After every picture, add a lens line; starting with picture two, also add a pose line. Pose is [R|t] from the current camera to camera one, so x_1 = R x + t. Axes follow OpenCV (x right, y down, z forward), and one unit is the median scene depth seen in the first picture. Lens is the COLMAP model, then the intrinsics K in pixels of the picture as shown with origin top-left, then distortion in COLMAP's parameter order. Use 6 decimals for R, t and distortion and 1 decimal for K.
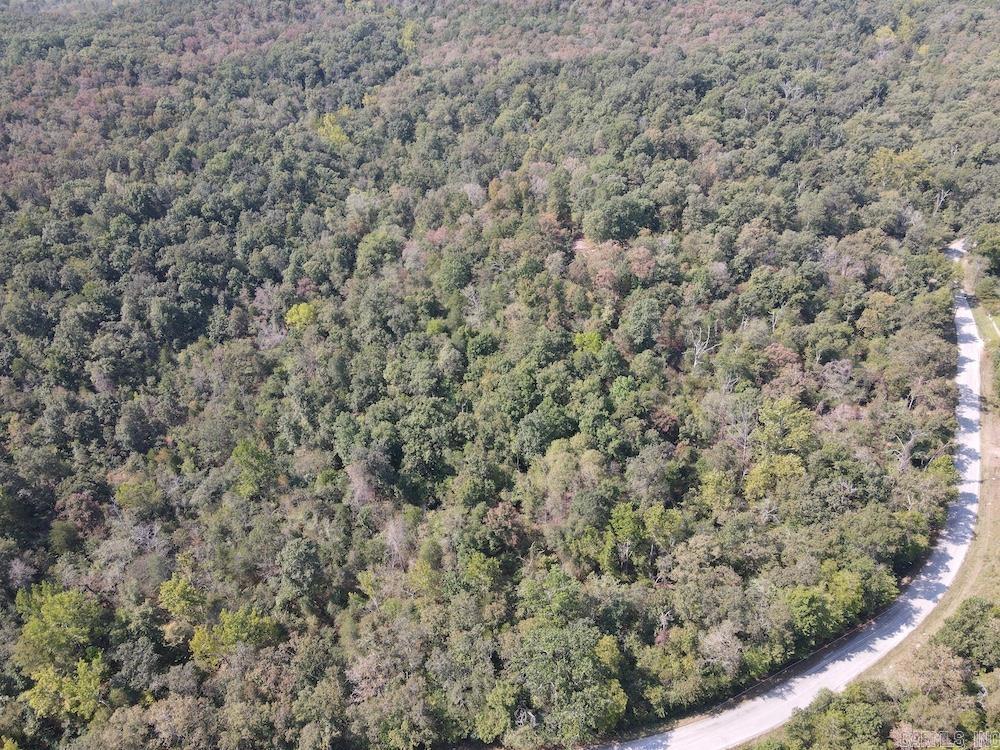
lens RADIAL K [[735.8, 0, 499.3], [0, 735.8, 378.2], [0, 0, 1]] dist [-0.000938, 0.026527]
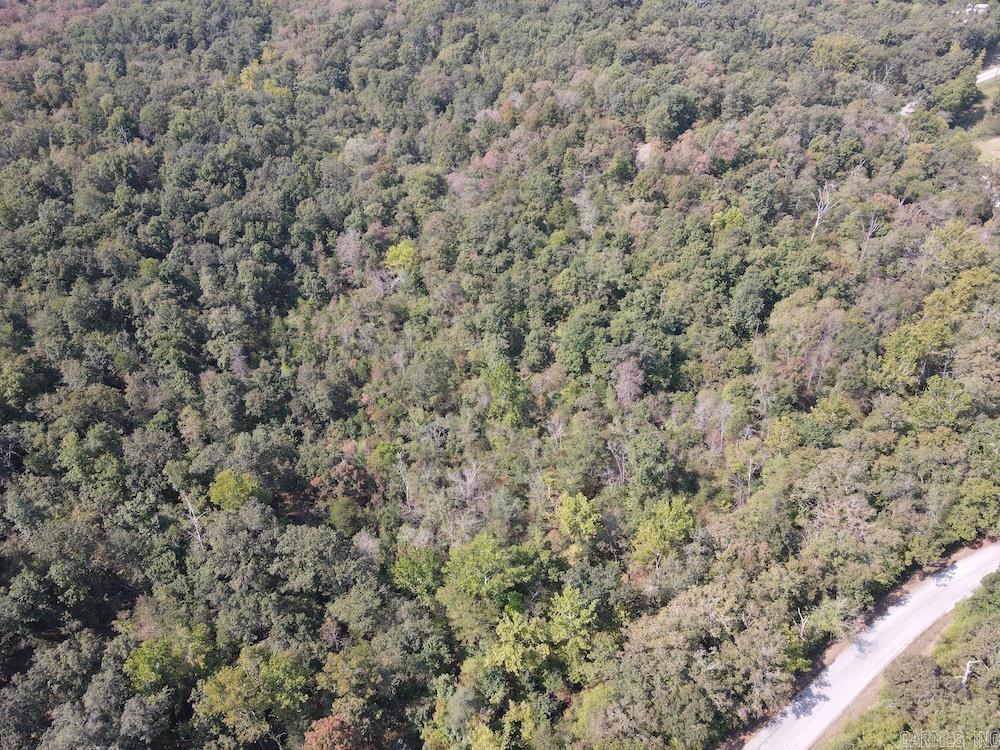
lens RADIAL K [[735.8, 0, 499.3], [0, 735.8, 378.2], [0, 0, 1]] dist [-0.000938, 0.026527]
pose [[0.932261, -0.216950, 0.289521, -0.449321], [0.211769, 0.976065, 0.049510, 0.040629], [-0.293332, 0.015156, 0.955891, 0.099934]]
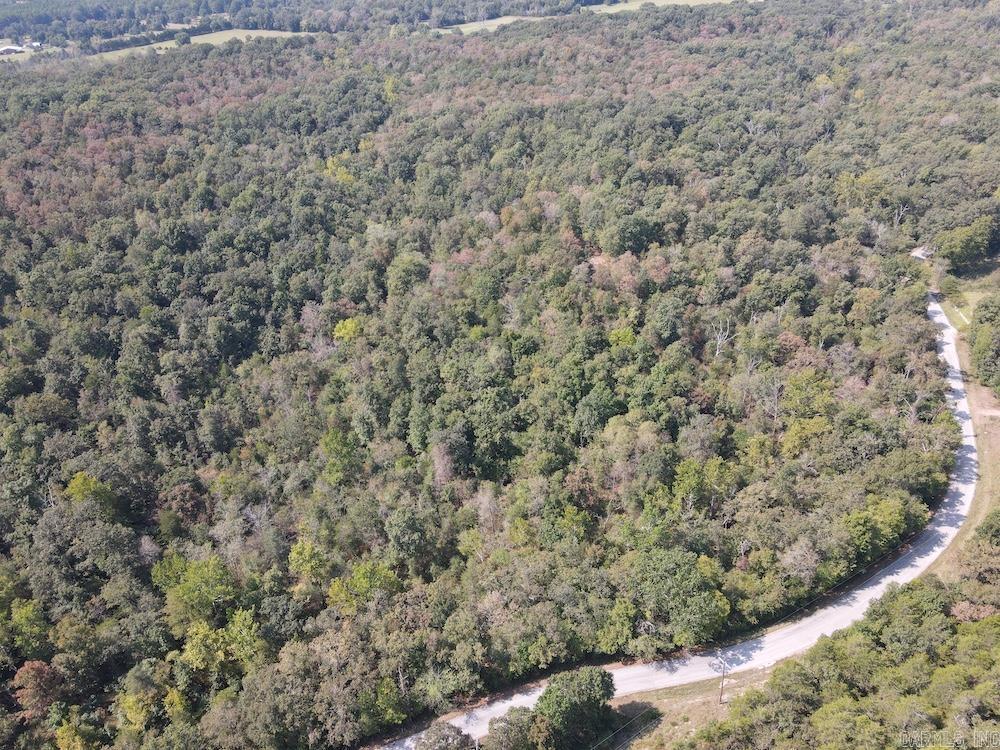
lens RADIAL K [[735.8, 0, 499.3], [0, 735.8, 378.2], [0, 0, 1]] dist [-0.000938, 0.026527]
pose [[0.996422, -0.042112, 0.073285, -0.129446], [0.047226, 0.996462, -0.069514, 0.069845], [-0.070098, 0.072726, 0.994886, -0.081396]]
